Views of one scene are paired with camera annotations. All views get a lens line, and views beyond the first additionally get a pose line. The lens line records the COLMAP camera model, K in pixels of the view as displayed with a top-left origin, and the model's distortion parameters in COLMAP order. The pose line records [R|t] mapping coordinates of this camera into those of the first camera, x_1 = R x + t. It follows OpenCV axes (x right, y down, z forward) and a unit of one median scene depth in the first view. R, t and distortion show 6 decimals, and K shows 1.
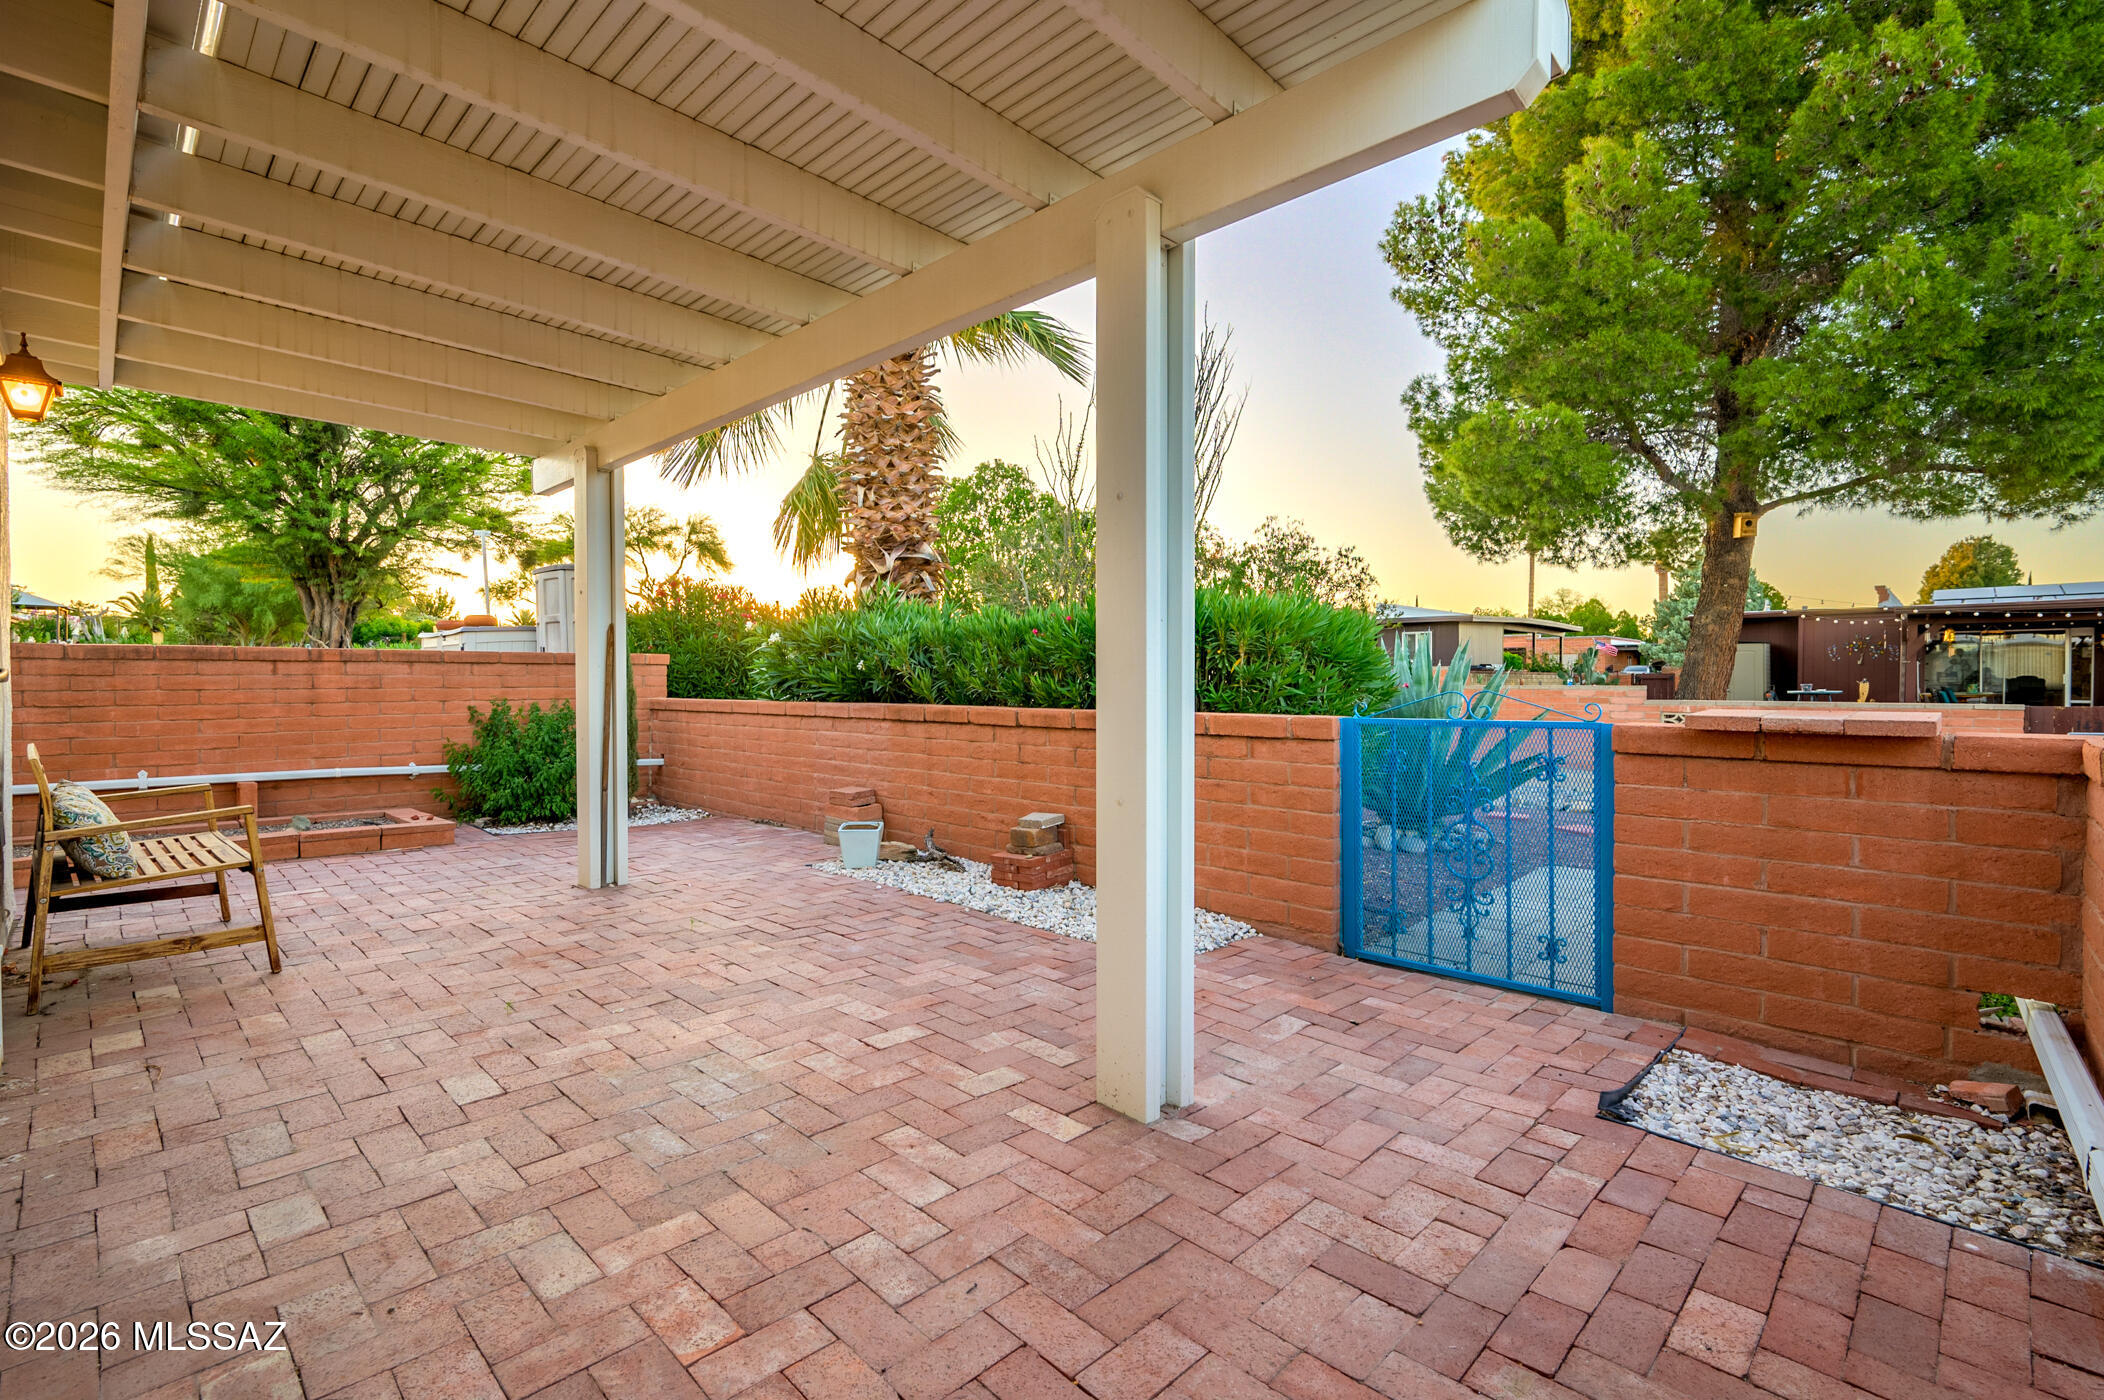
lens RADIAL K [[957.8, 0, 1075.6], [0, 957.8, 673.9], [0, 0, 1]] dist [-0.008564, 0.007995]
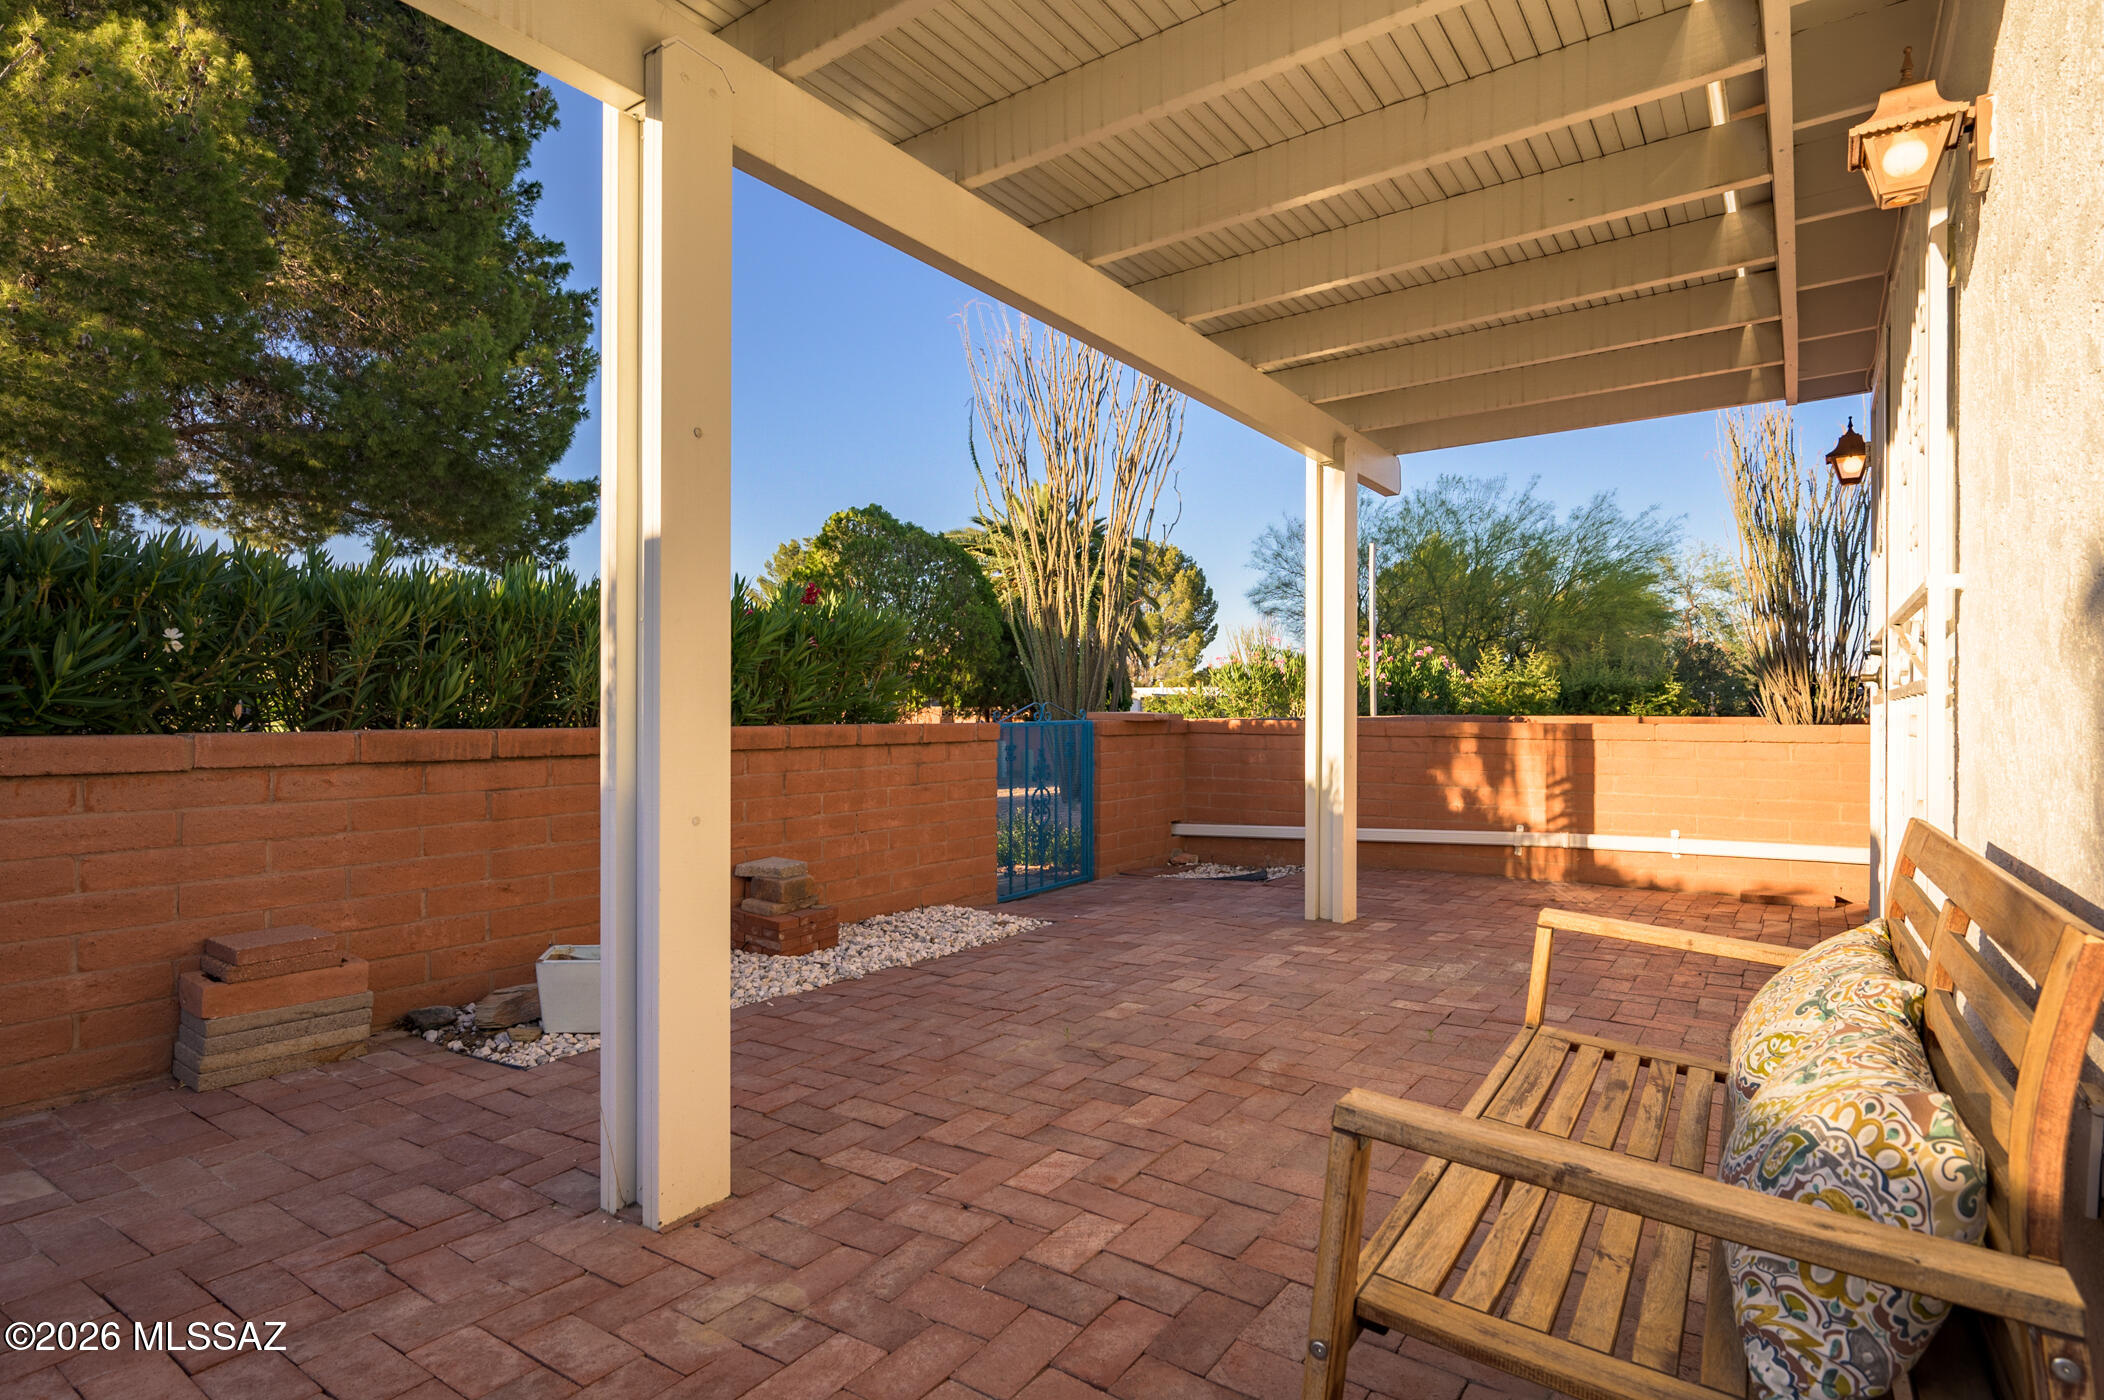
lens RADIAL K [[1061.5, 0, 1052.0], [0, 1061.5, 700.0], [0, 0, 1]] dist [-0.000905, -0.000076]
pose [[-0.143779, -0.001796, 0.989608, -1.158167], [-0.021865, 0.999760, -0.001362, 0.014520], [-0.989368, -0.021834, -0.143784, 1.112846]]
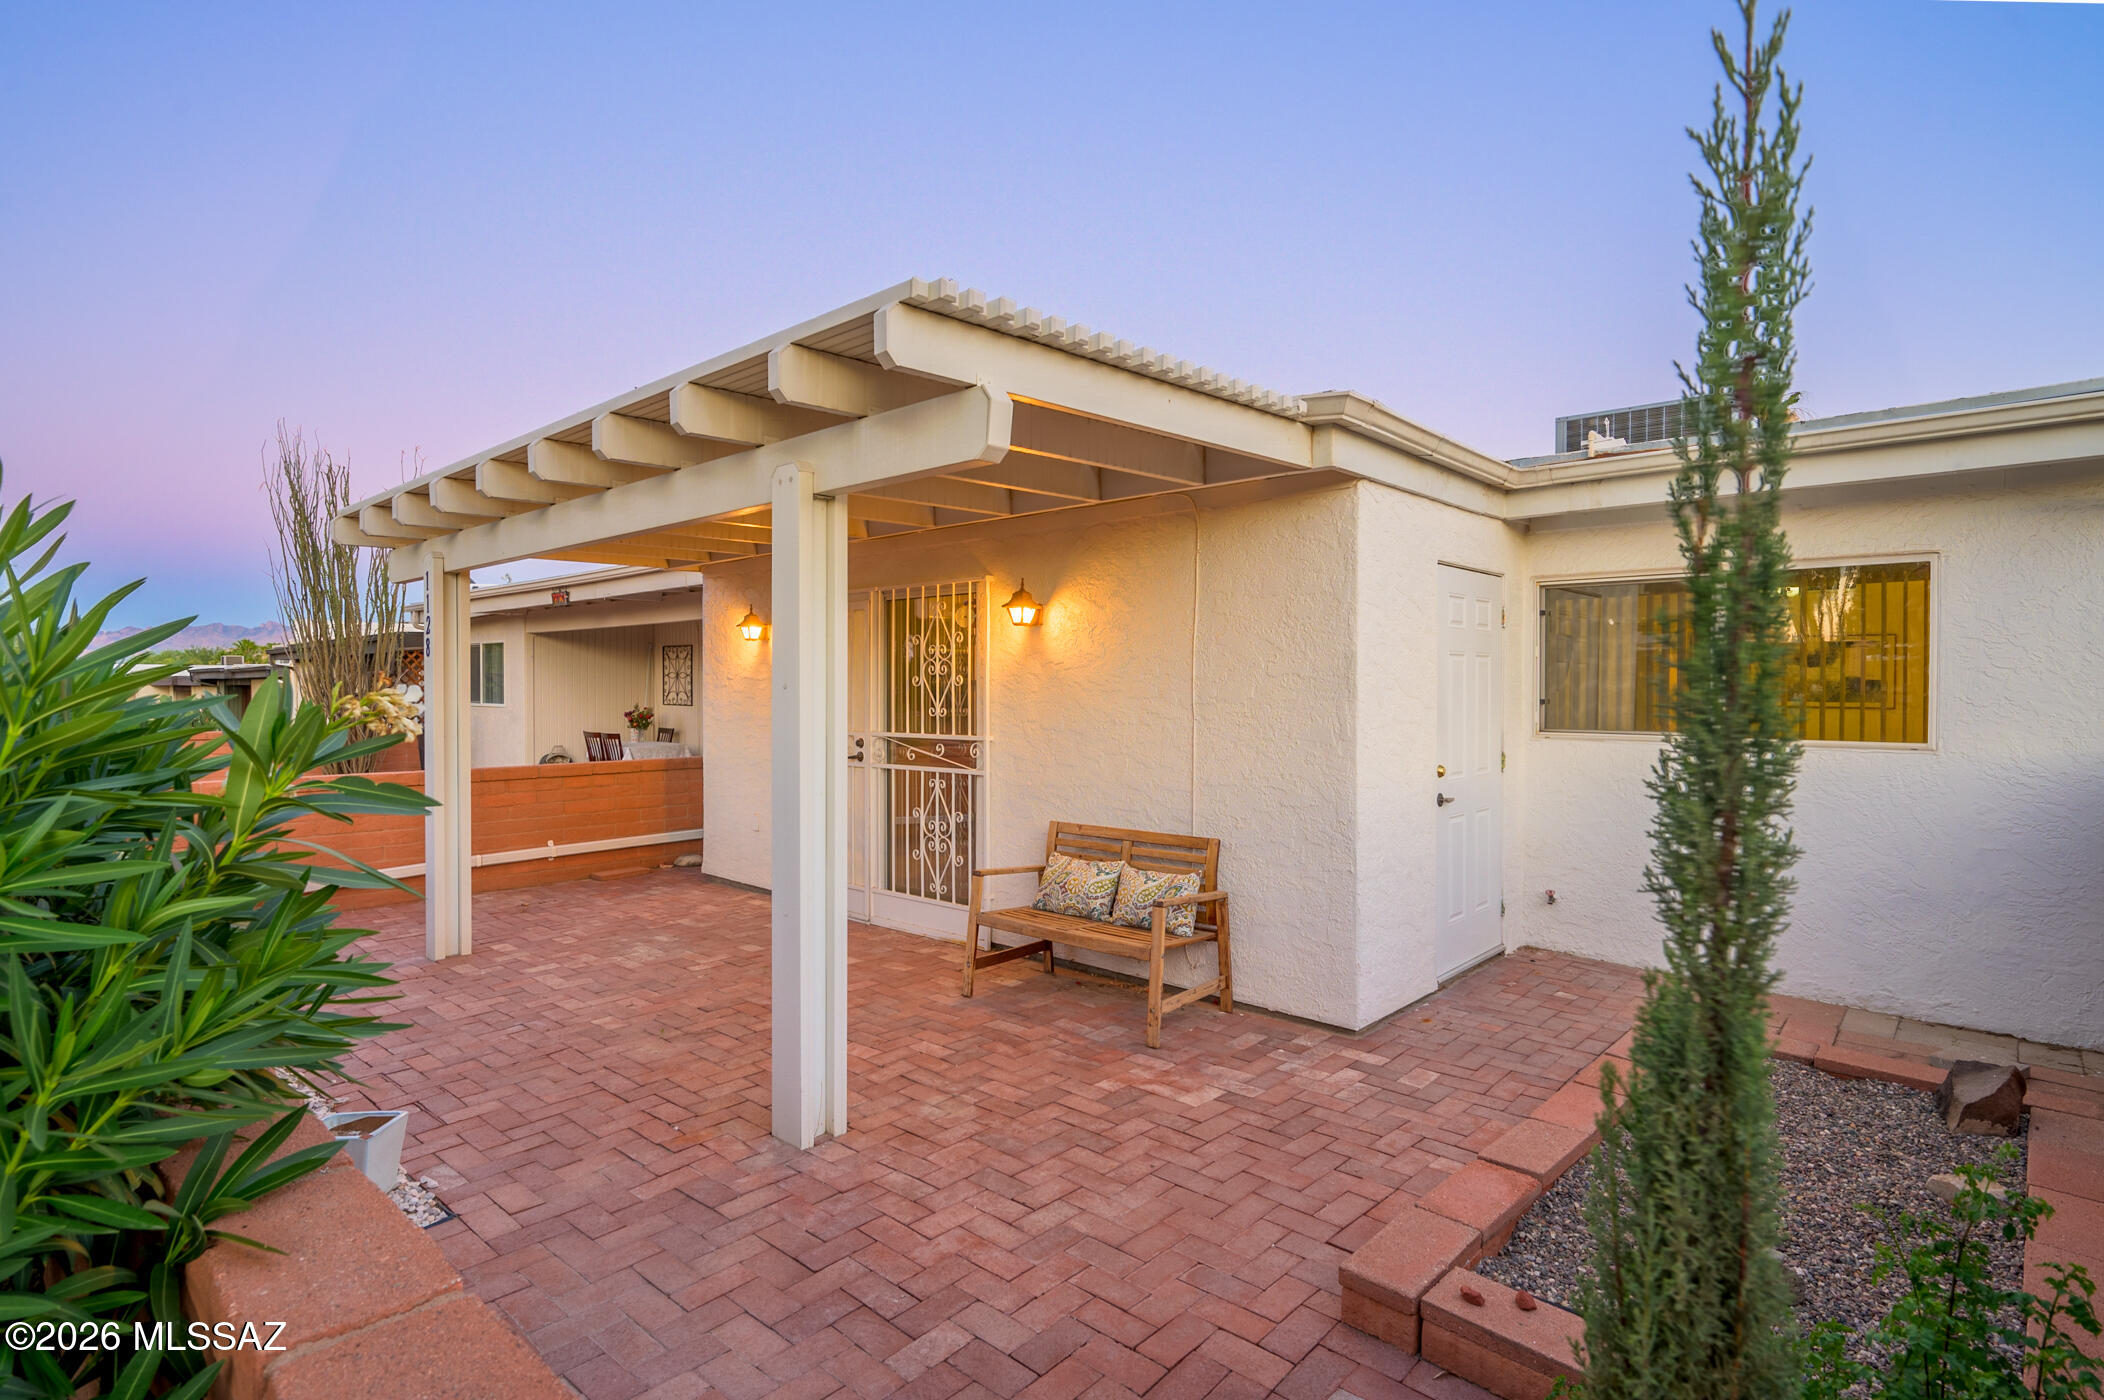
lens RADIAL K [[1061.5, 0, 1052.0], [0, 1061.5, 700.0], [0, 0, 1]] dist [-0.000905, -0.000076]
pose [[-0.999891, -0.011152, 0.009627, -0.824877], [-0.011232, 0.999902, -0.008326, -0.094506], [-0.009533, -0.008433, -0.999919, 2.108480]]
